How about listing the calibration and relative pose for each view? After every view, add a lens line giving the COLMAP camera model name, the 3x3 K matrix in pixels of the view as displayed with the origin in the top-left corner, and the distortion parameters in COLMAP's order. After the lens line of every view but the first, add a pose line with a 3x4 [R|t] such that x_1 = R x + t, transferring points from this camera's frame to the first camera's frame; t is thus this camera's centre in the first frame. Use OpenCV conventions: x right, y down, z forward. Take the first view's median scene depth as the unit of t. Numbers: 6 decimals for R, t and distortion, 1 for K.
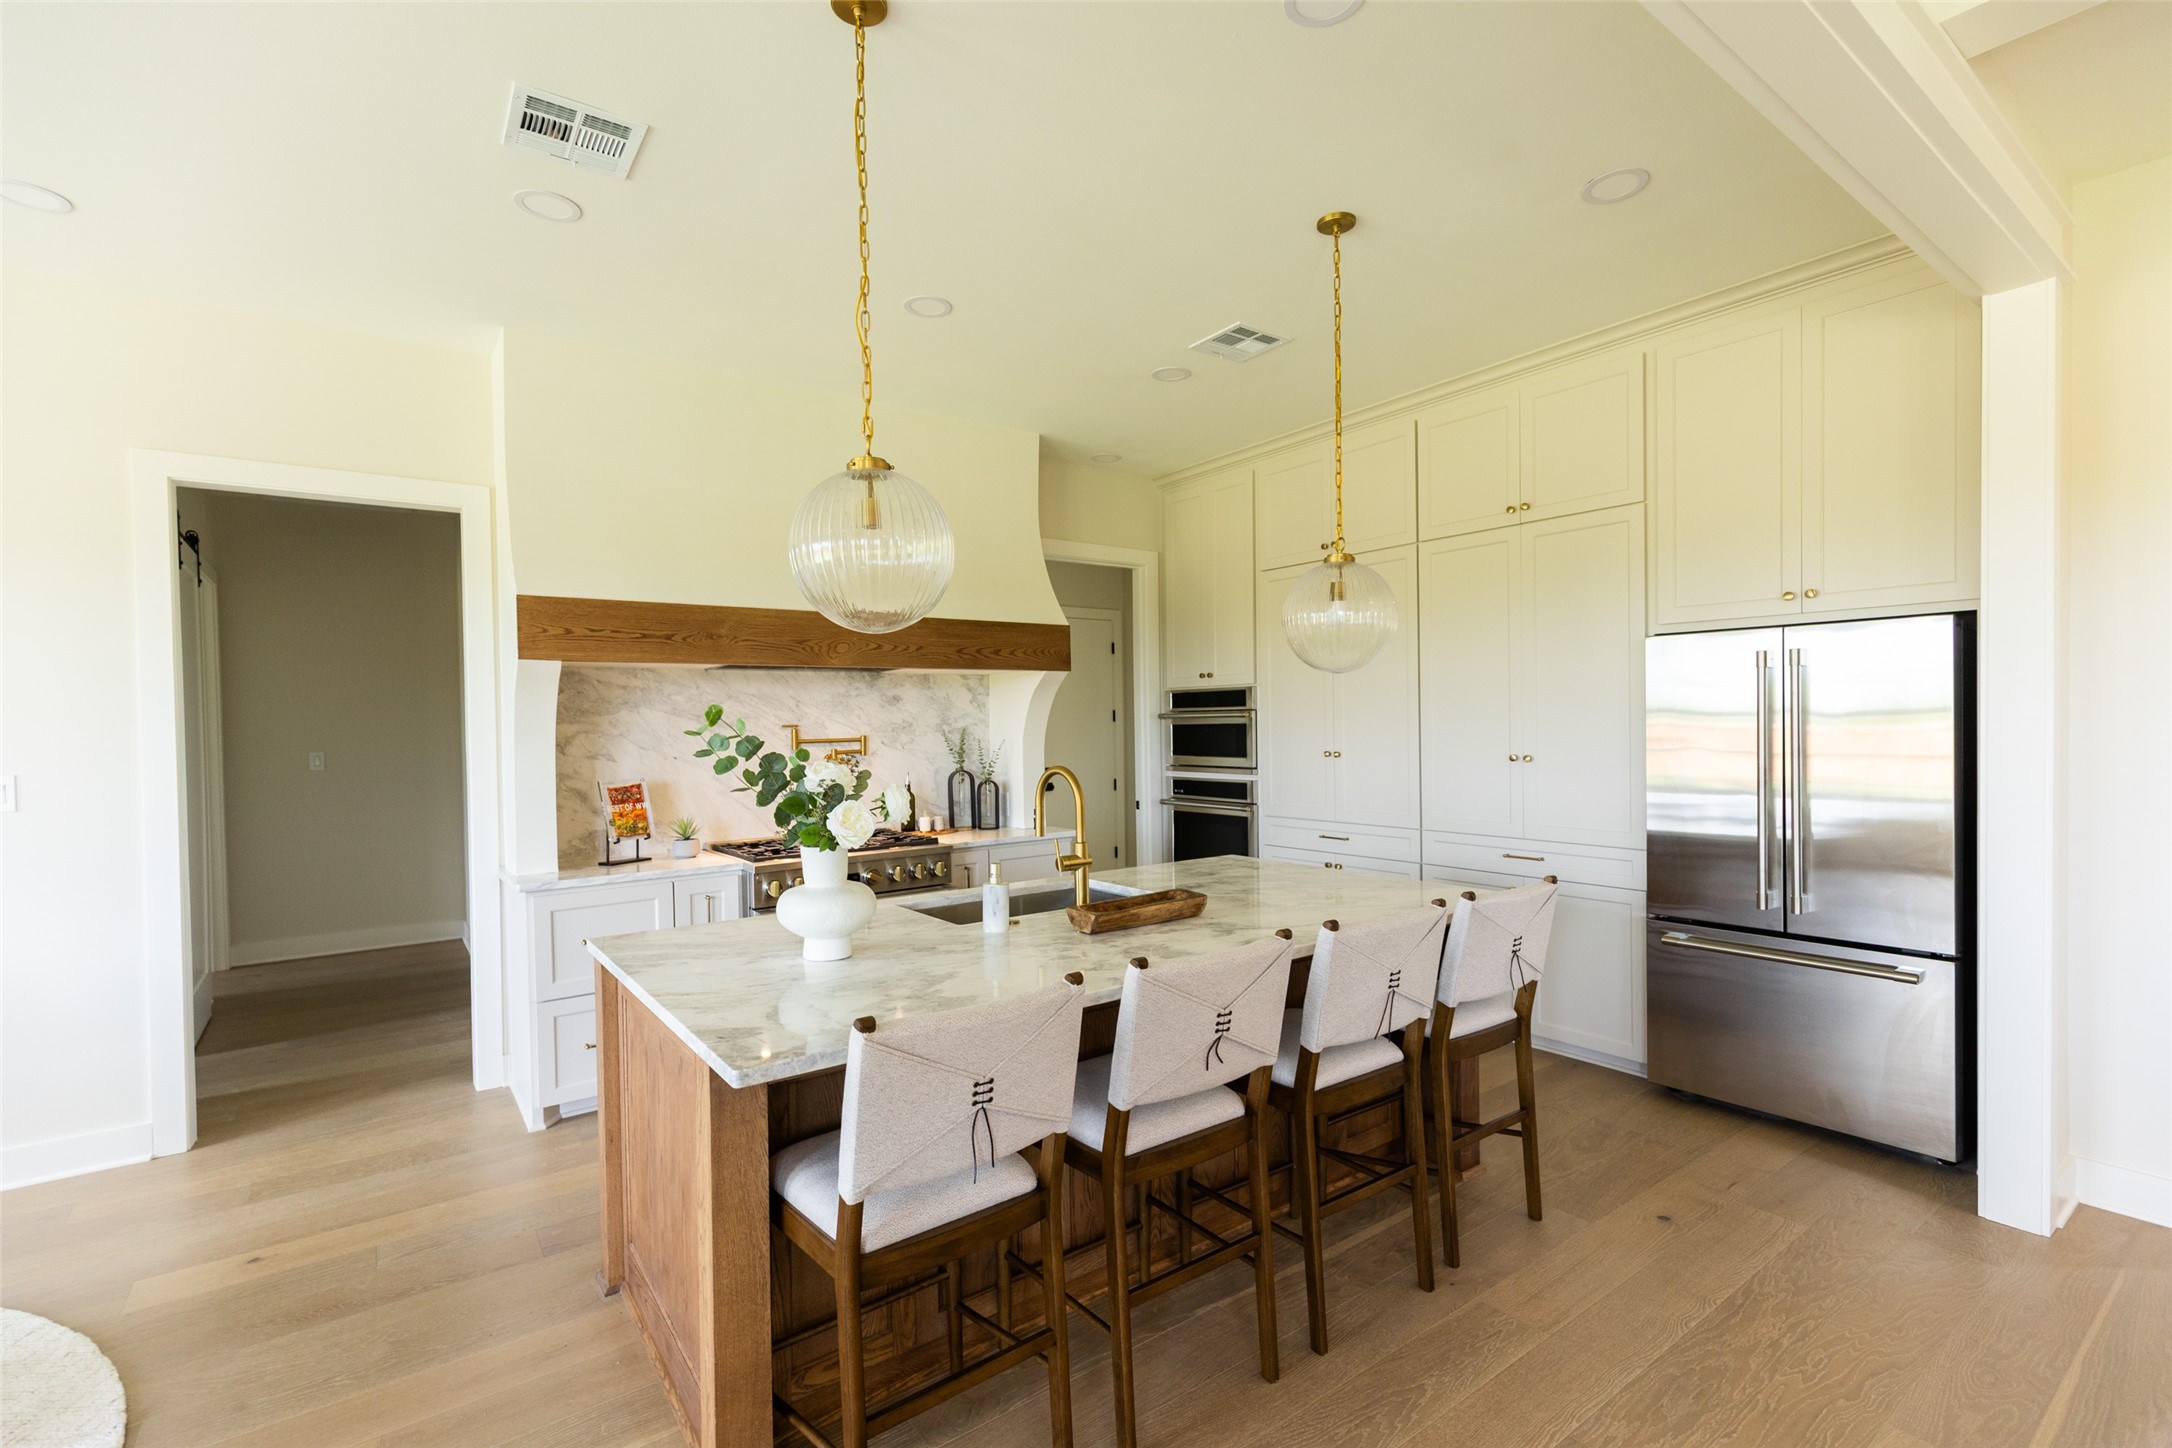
lens RADIAL K [[976.1, 0, 1084.4], [0, 976.1, 732.9], [0, 0, 1]] dist [0.009384, -0.002992]
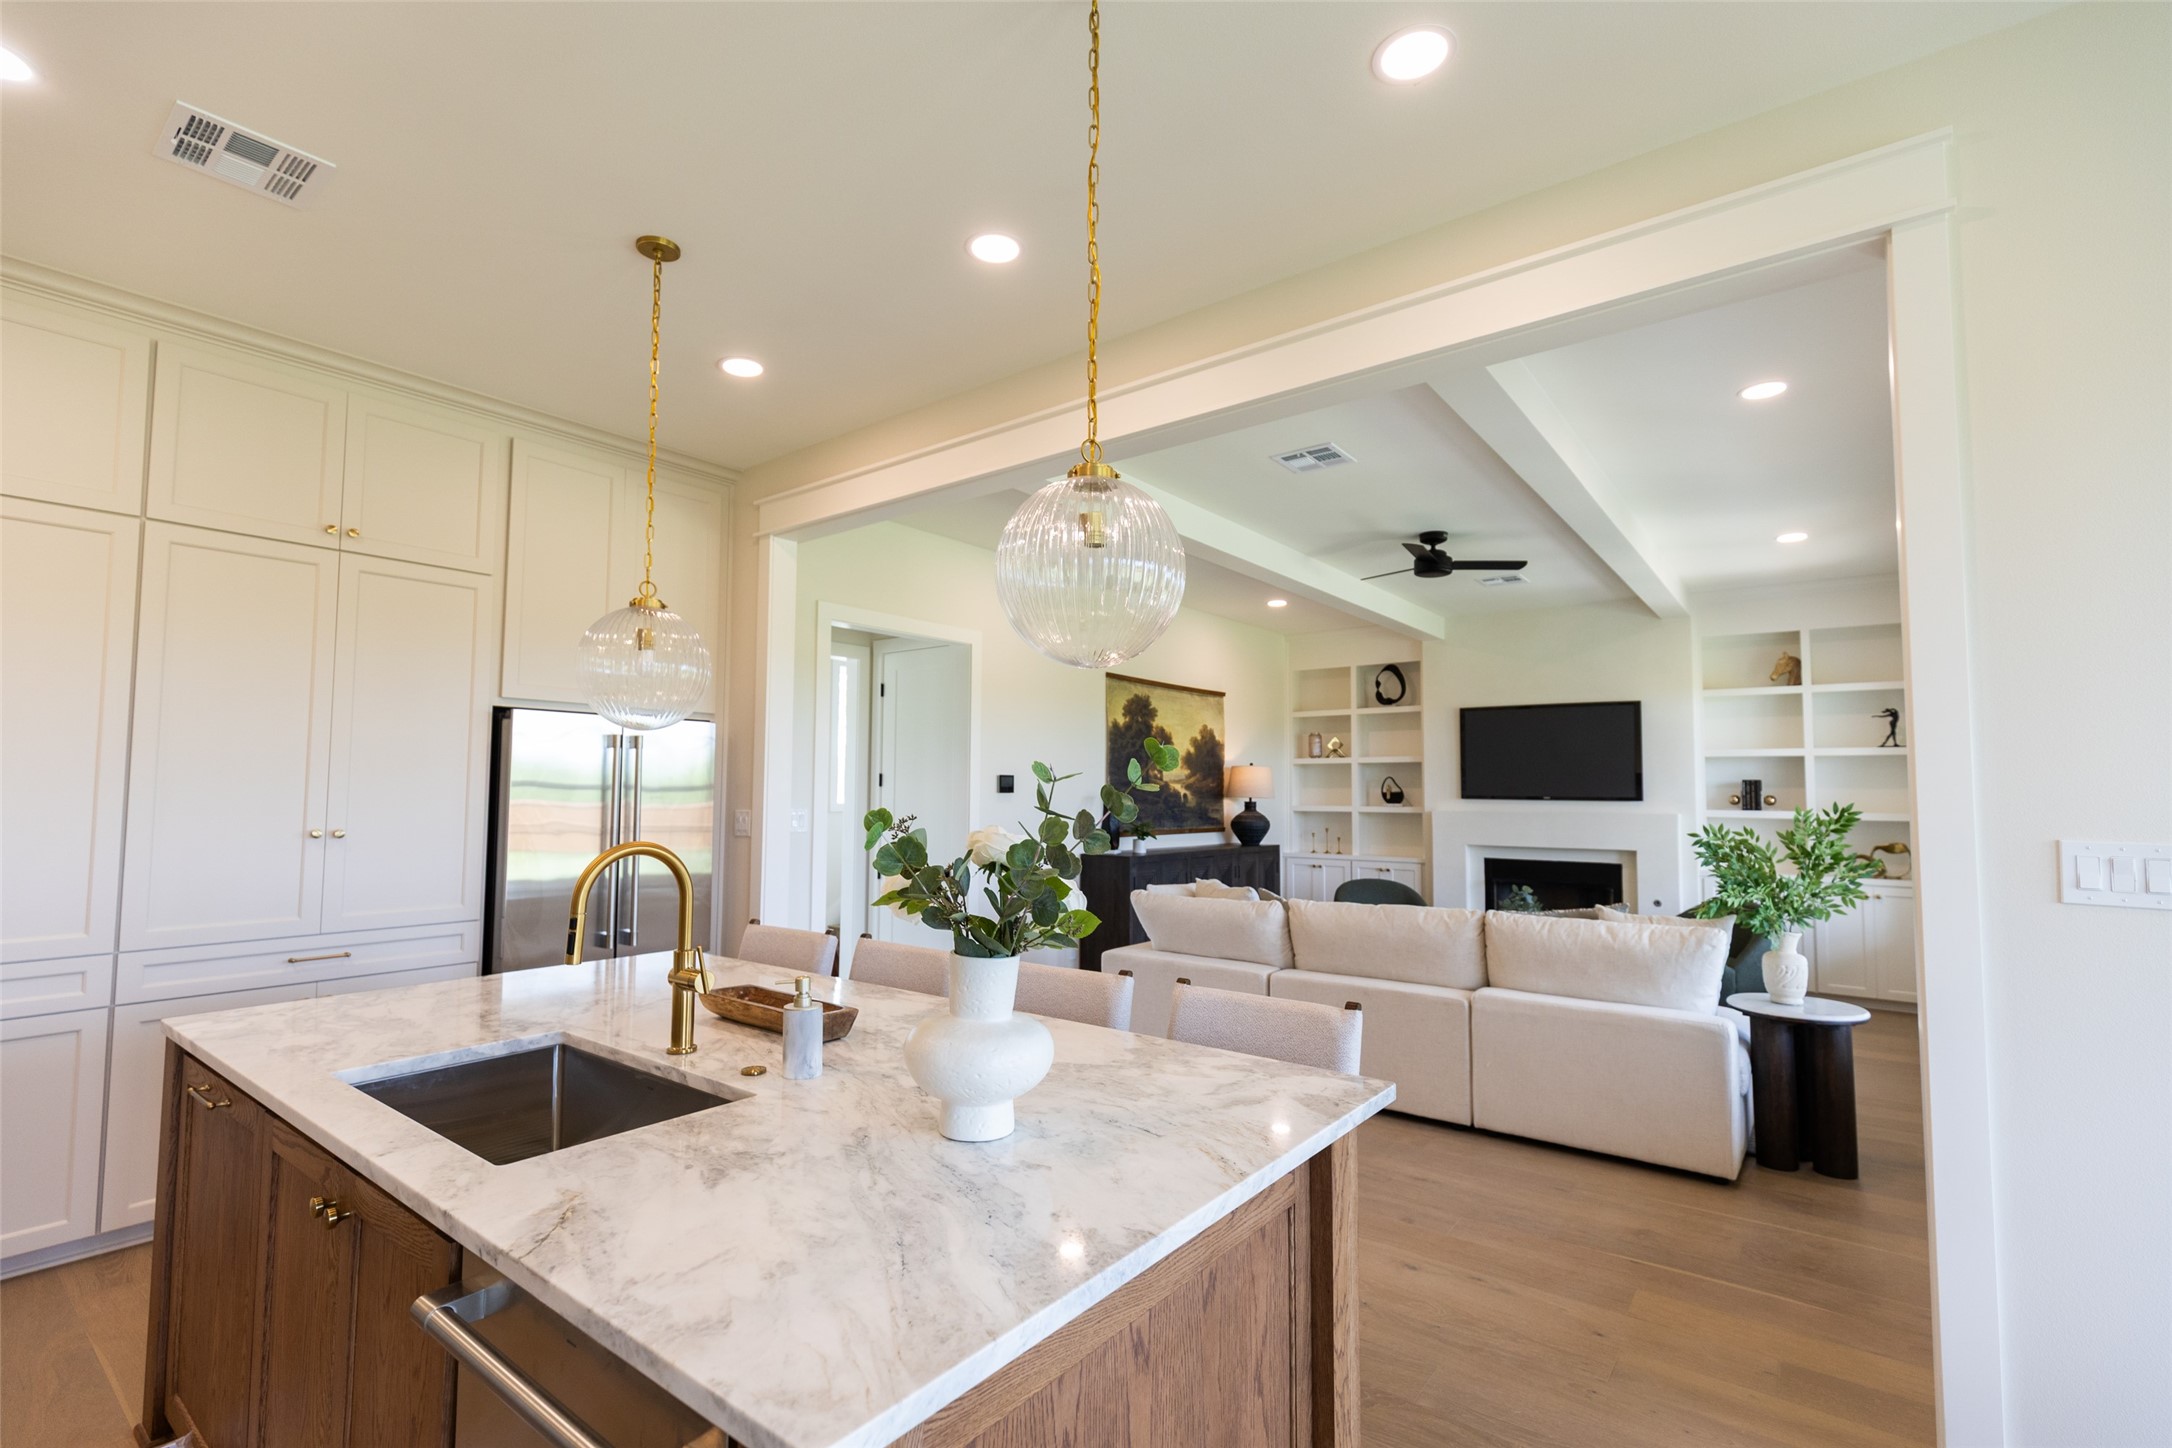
lens RADIAL K [[976.1, 0, 1087.1], [0, 976.1, 732.7], [0, 0, 1]] dist [0.009384, -0.002992]
pose [[-0.274102, 0.075865, 0.958704, -0.488287], [0.009918, 0.997054, -0.076065, 0.008989], [-0.961649, -0.011341, -0.274047, 0.589169]]
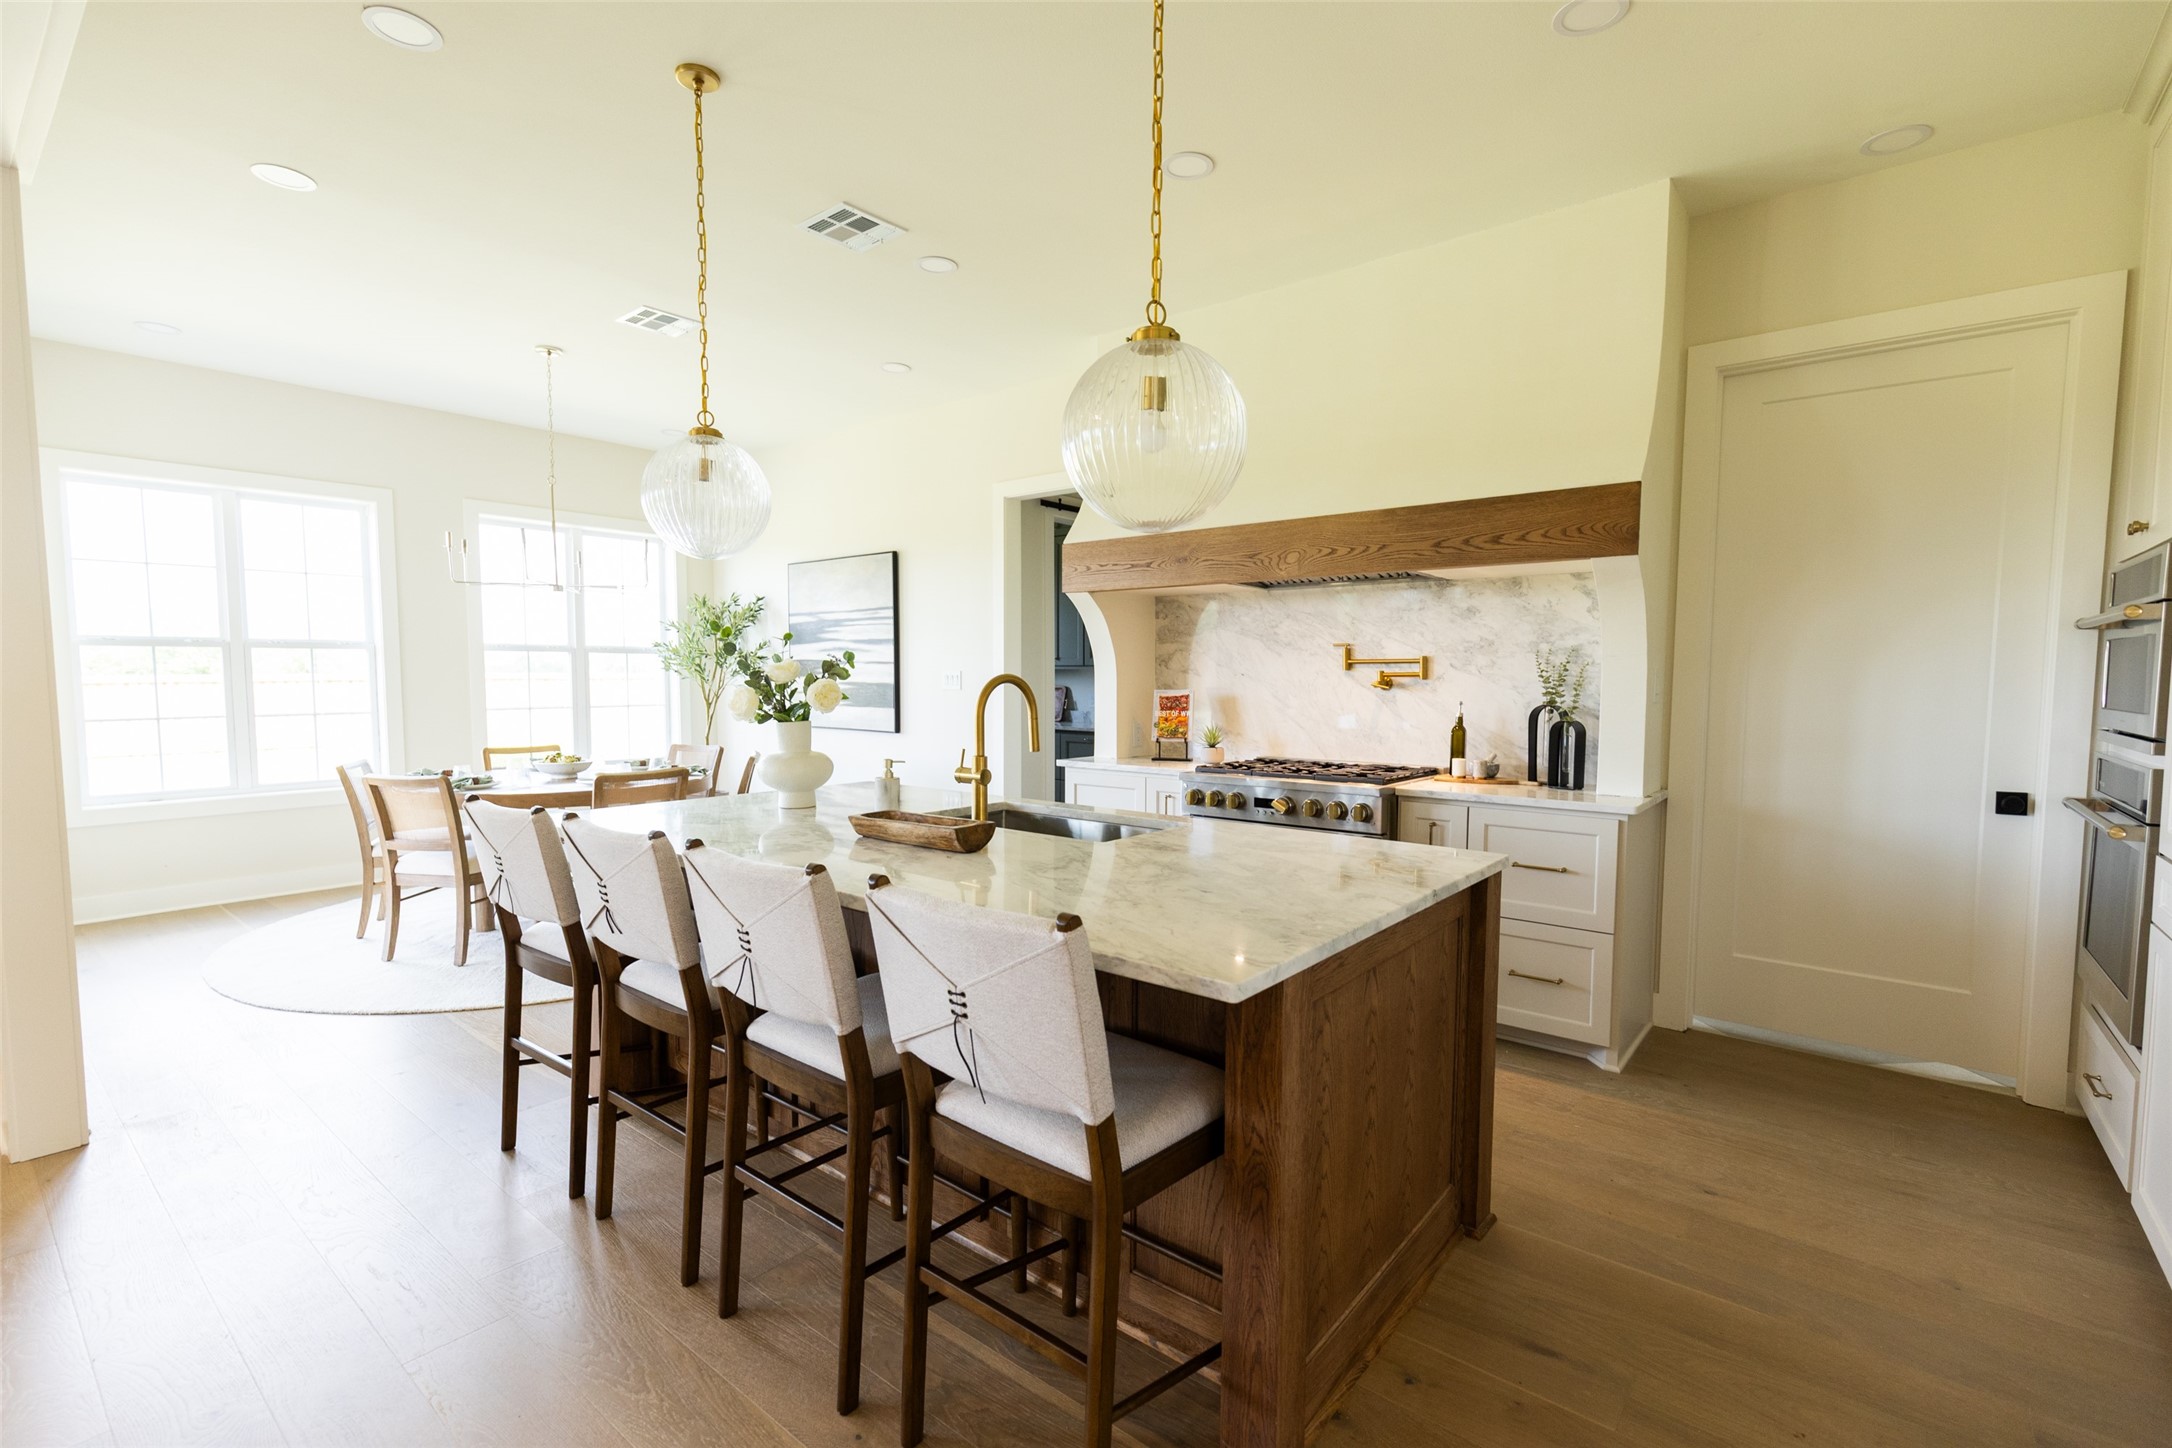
lens RADIAL K [[976.1, 0, 1062.0], [0, 976.1, 746.9], [0, 0, 1]] dist [0.009384, -0.002992]
pose [[0.233048, 0.089167, -0.968369, 0.586391], [-0.019683, 0.996016, 0.086976, 0.015070], [0.972266, -0.001209, 0.233875, 0.540995]]
